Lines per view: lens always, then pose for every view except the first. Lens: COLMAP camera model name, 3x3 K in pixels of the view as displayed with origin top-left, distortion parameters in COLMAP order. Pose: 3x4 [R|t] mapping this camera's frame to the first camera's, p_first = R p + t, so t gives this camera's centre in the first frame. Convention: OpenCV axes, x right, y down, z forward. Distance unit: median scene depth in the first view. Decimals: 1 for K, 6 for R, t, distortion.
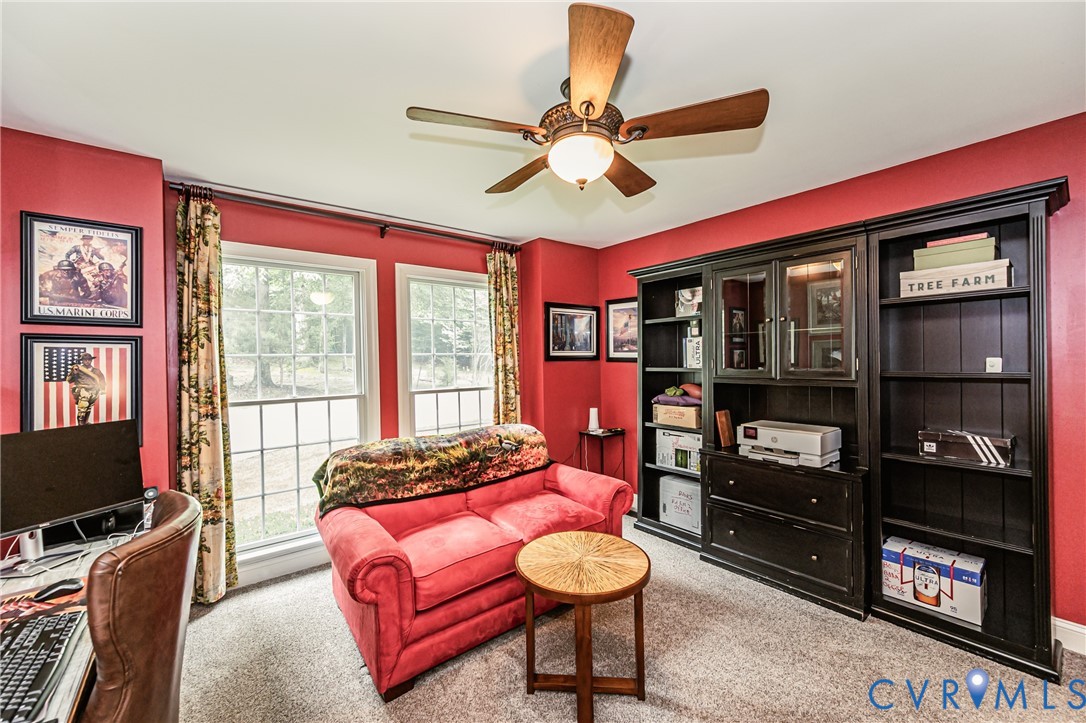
lens RADIAL K [[438.9, 0, 542.7], [0, 438.9, 360.4], [0, 0, 1]] dist [0.000022, -0.001444]
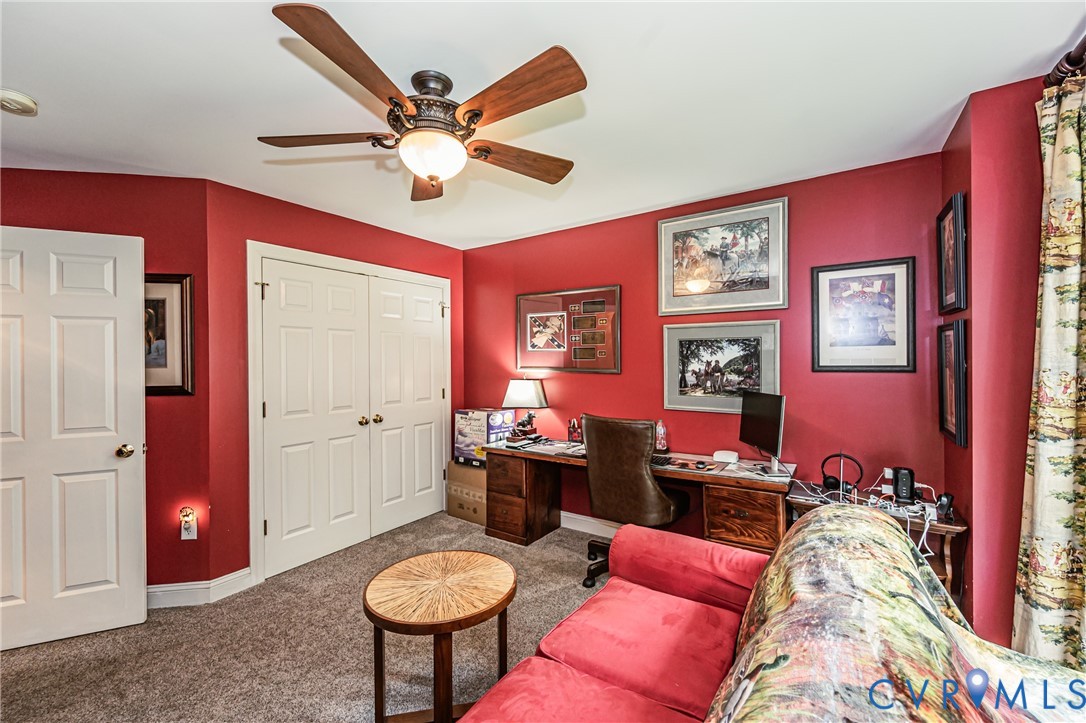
lens RADIAL K [[438.9, 0, 540.8], [0, 438.9, 360.3], [0, 0, 1]] dist [0.000022, -0.001444]
pose [[-0.958200, 0.027179, -0.284806, 0.099345], [0.026787, 0.999627, 0.005271, -0.001723], [0.284843, -0.002578, -0.958571, 1.356708]]
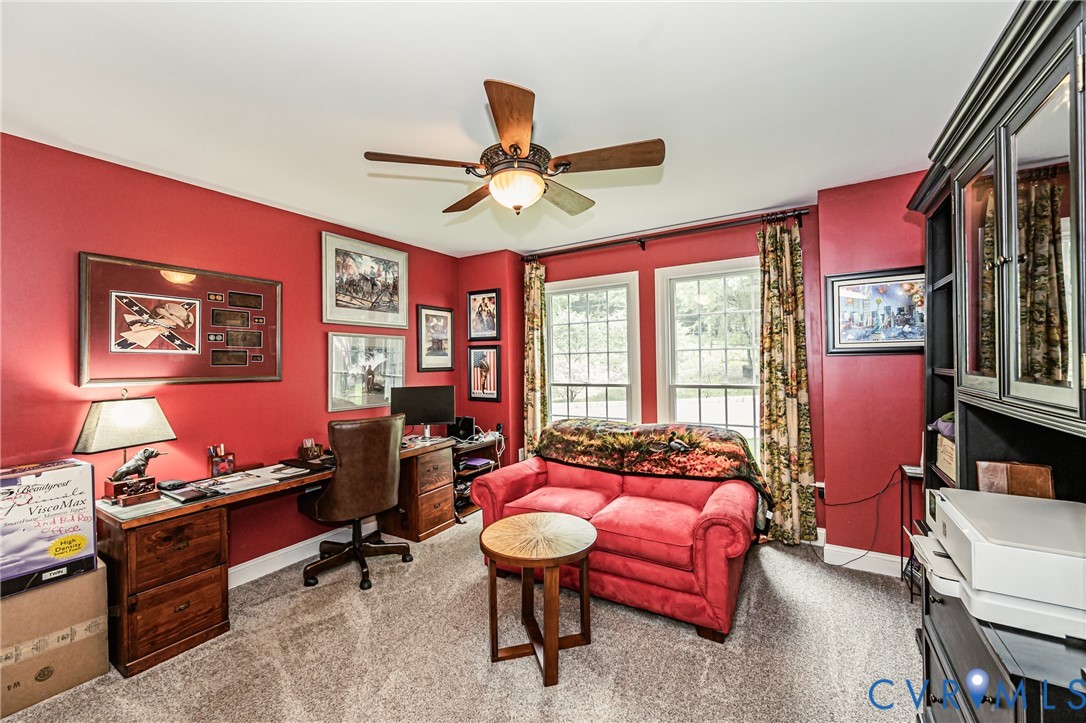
lens RADIAL K [[438.9, 0, 534.1], [0, 438.9, 360.7], [0, 0, 1]] dist [0.000022, -0.001444]
pose [[0.325581, 0.010391, -0.945457, 0.822419], [0.013069, 0.999795, 0.015489, -0.012082], [0.945424, -0.017399, 0.325378, 0.442810]]
